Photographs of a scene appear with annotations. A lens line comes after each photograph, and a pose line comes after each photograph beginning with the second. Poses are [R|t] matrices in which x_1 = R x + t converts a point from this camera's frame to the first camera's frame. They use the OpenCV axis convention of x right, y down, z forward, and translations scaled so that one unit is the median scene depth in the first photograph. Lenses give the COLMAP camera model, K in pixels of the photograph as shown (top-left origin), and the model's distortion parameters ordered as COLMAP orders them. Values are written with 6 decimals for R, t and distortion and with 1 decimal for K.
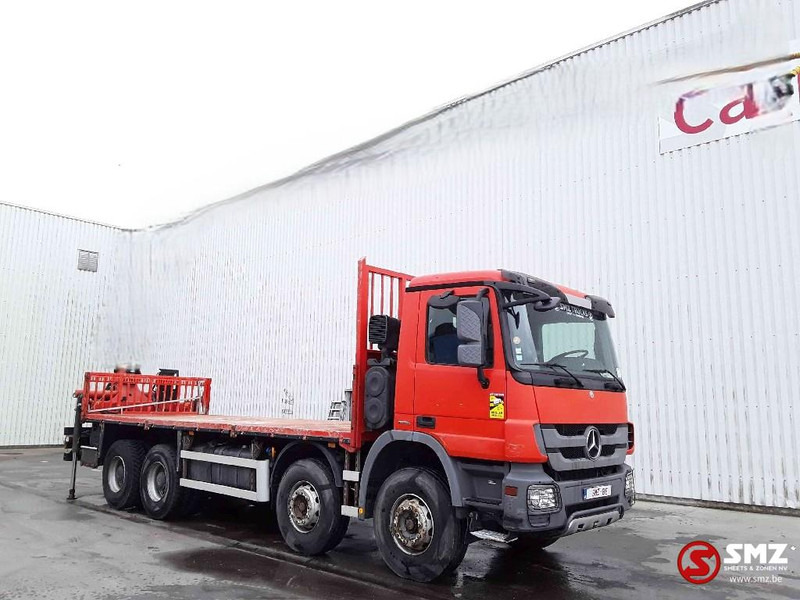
lens RADIAL K [[634.4, 0, 400.0], [0, 634.4, 300.0], [0, 0, 1]] dist [0.126072, -0.199028]
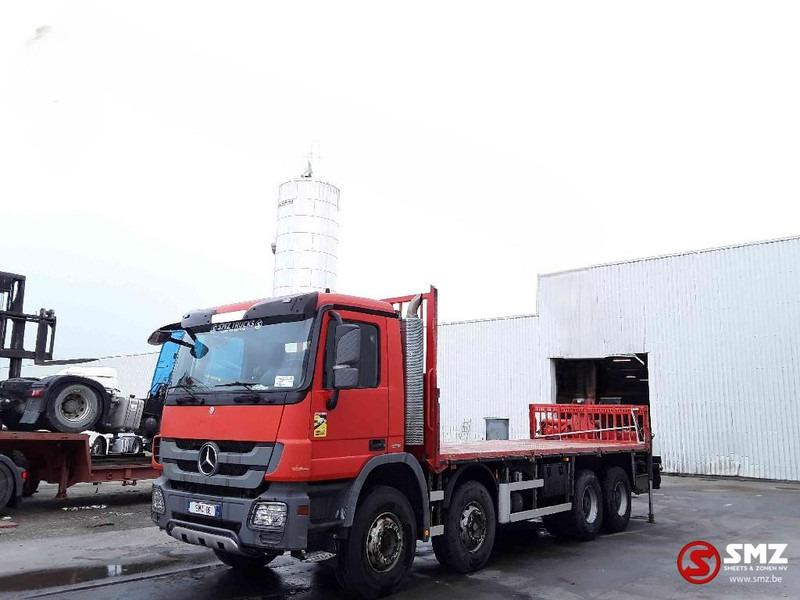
lens RADIAL K [[634.4, 0, 400.0], [0, 634.4, 300.0], [0, 0, 1]] dist [0.126072, -0.199028]
pose [[0.057207, -0.205649, -0.976952, 1.191912], [0.145479, 0.969827, -0.195631, 0.196691], [0.987706, -0.130935, 0.085399, 1.101449]]
